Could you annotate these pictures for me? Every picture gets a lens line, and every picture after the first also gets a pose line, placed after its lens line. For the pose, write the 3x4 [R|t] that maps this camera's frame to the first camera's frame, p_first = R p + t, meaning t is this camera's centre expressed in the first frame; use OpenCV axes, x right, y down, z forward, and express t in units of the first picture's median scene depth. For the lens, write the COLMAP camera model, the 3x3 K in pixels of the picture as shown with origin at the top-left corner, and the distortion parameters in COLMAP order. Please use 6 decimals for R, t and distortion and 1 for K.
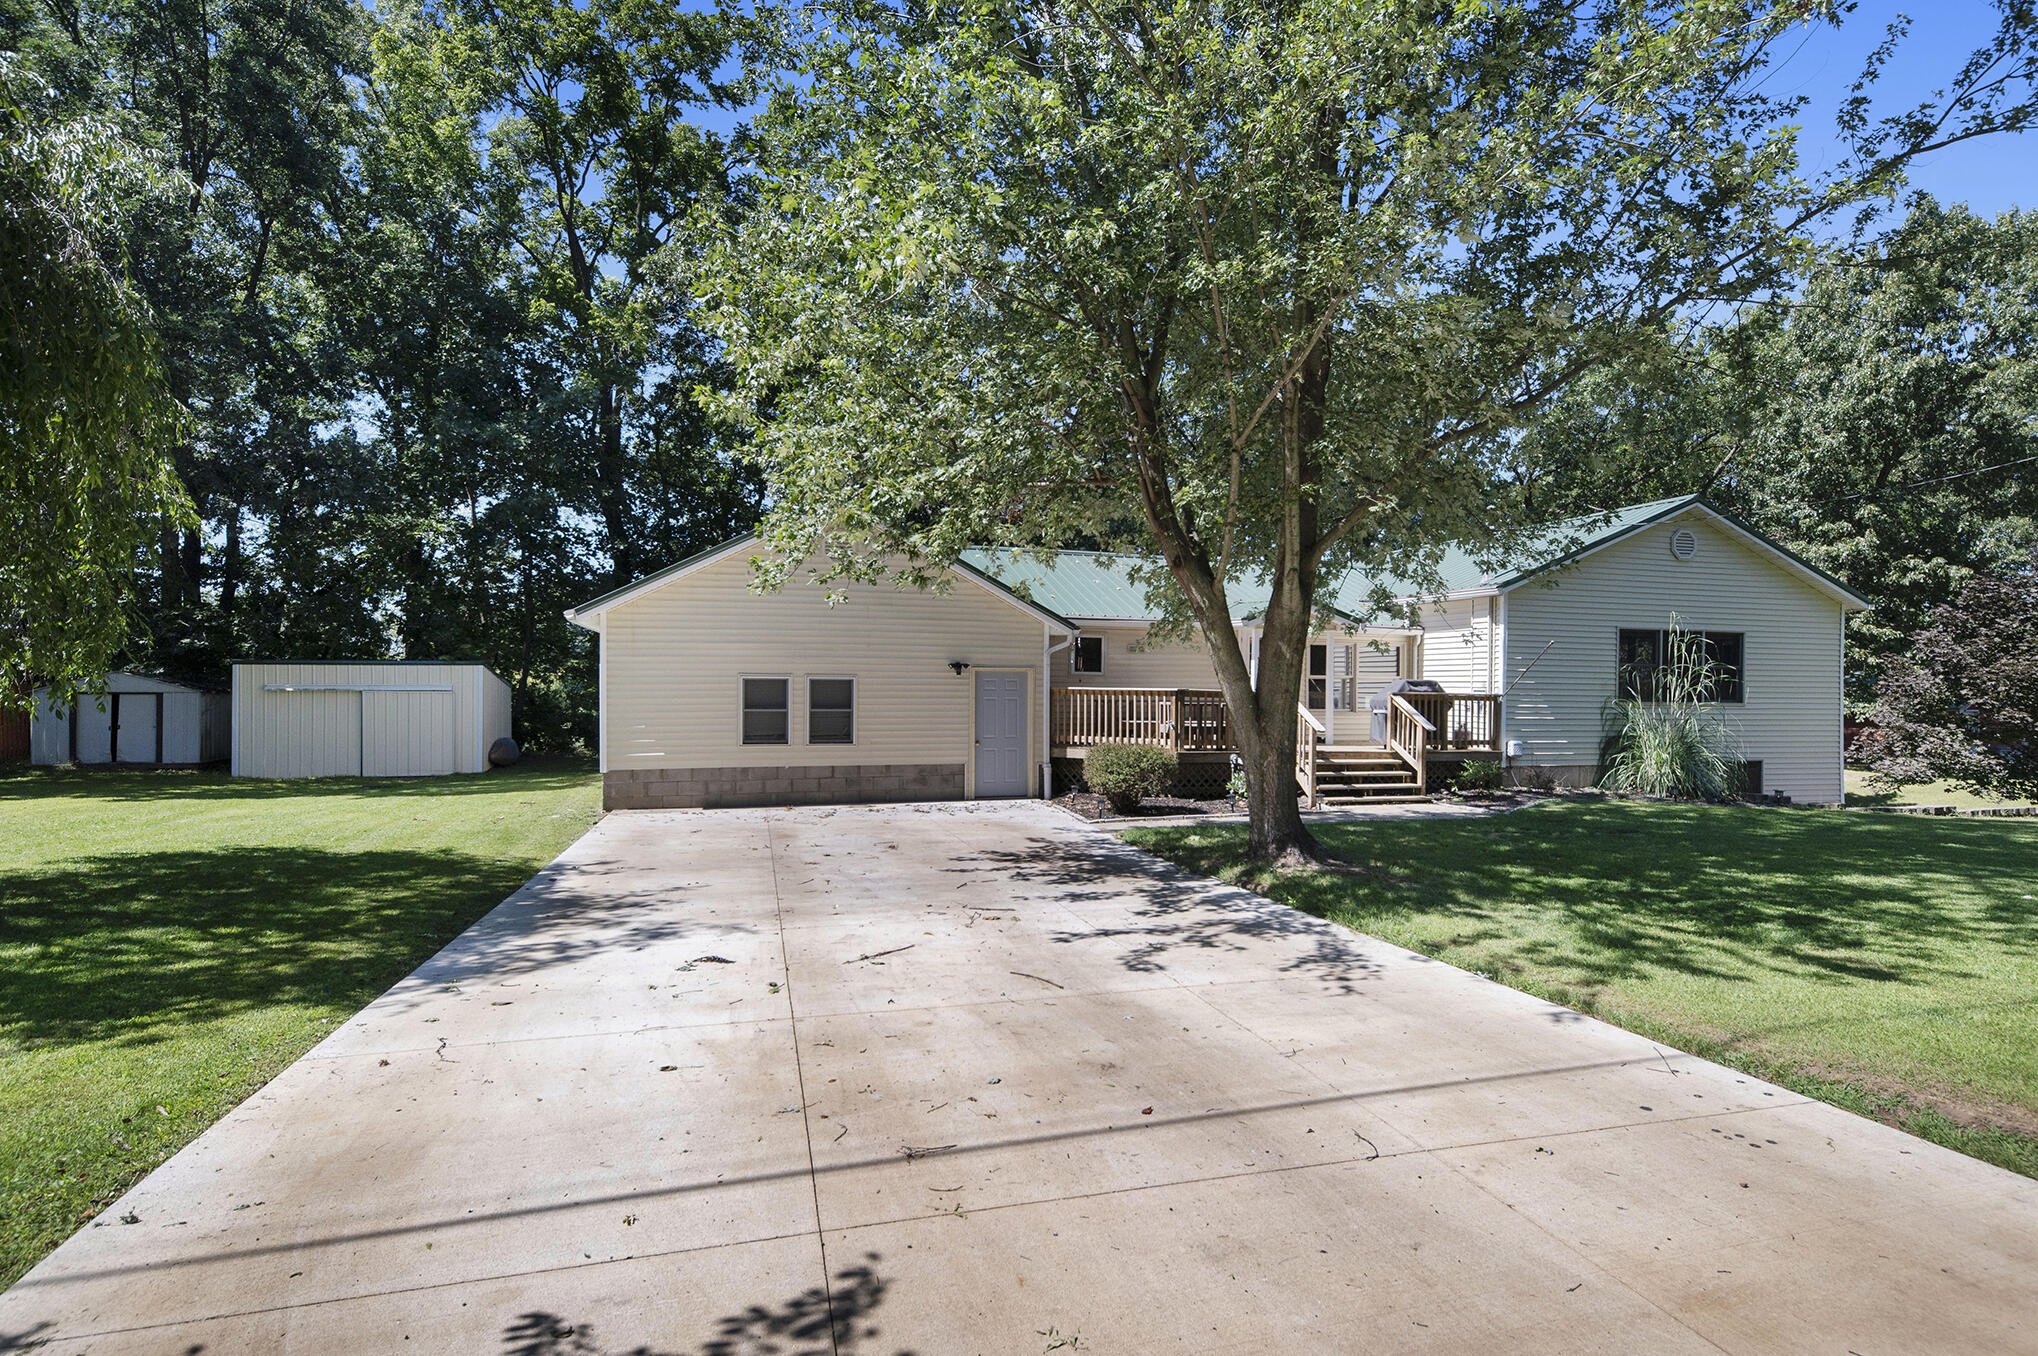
lens RADIAL K [[1026.9, 0, 1020.8], [0, 1026.9, 680.9], [0, 0, 1]] dist [0.004432, 0.000767]
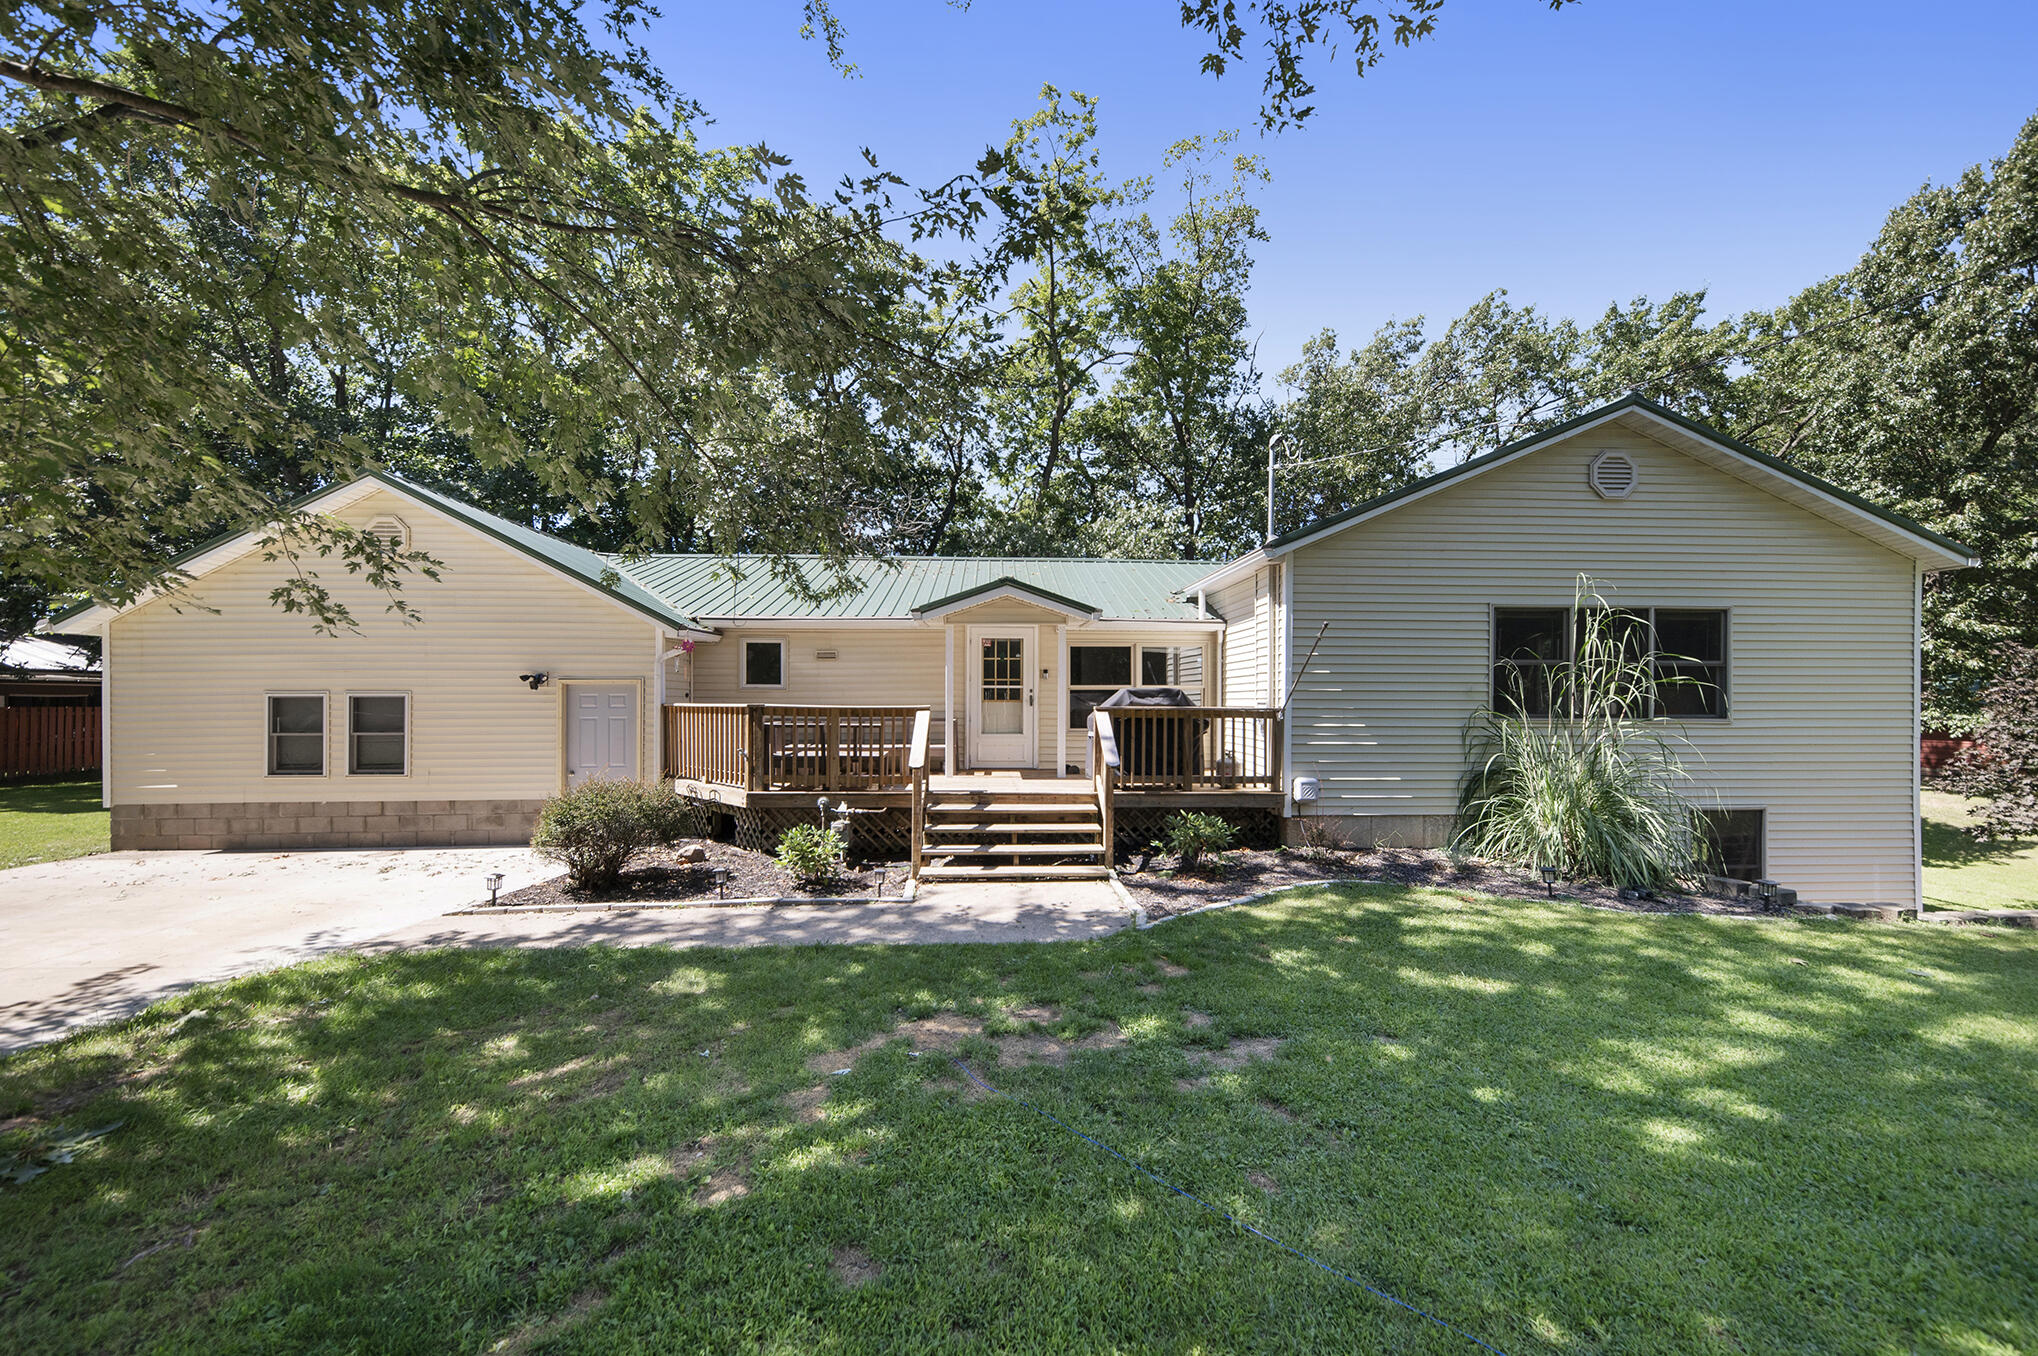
lens RADIAL K [[730.3, 0, 1023.5], [0, 730.3, 706.2], [0, 0, 1]] dist [-0.000585, -0.000395]
pose [[0.974786, -0.006852, -0.223036, 0.395209], [0.009454, 0.999899, 0.010603, 0.004519], [0.222941, -0.012444, 0.974752, 0.481722]]
